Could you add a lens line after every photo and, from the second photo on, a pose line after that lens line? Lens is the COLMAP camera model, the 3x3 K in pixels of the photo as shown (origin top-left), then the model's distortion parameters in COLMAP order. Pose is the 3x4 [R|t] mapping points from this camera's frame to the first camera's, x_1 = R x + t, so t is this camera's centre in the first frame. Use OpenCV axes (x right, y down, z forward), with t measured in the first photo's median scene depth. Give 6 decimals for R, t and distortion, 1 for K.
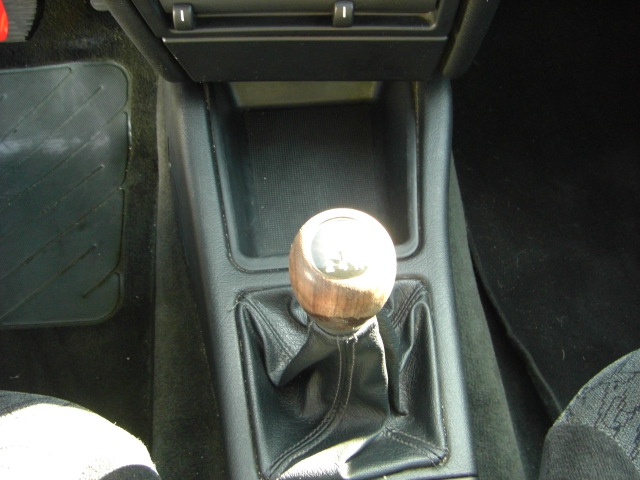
lens RADIAL K [[711.7, 0, 317.6], [0, 711.7, 238.9], [0, 0, 1]] dist [-0.135594, 0.000000]
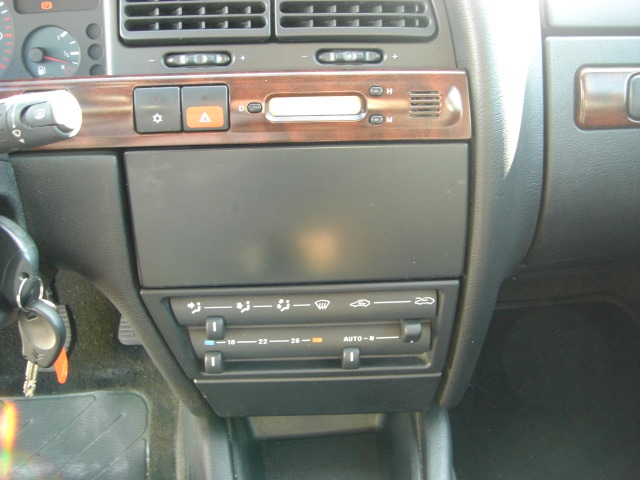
lens RADIAL K [[711.7, 0, 333.0], [0, 711.7, 239.1], [0, 0, 1]] dist [-0.135594, 0.000000]
pose [[0.999606, -0.015054, 0.023702, -0.014932], [0.023731, 0.904142, -0.426573, 0.002564], [-0.015009, 0.426968, 0.904142, -0.123790]]
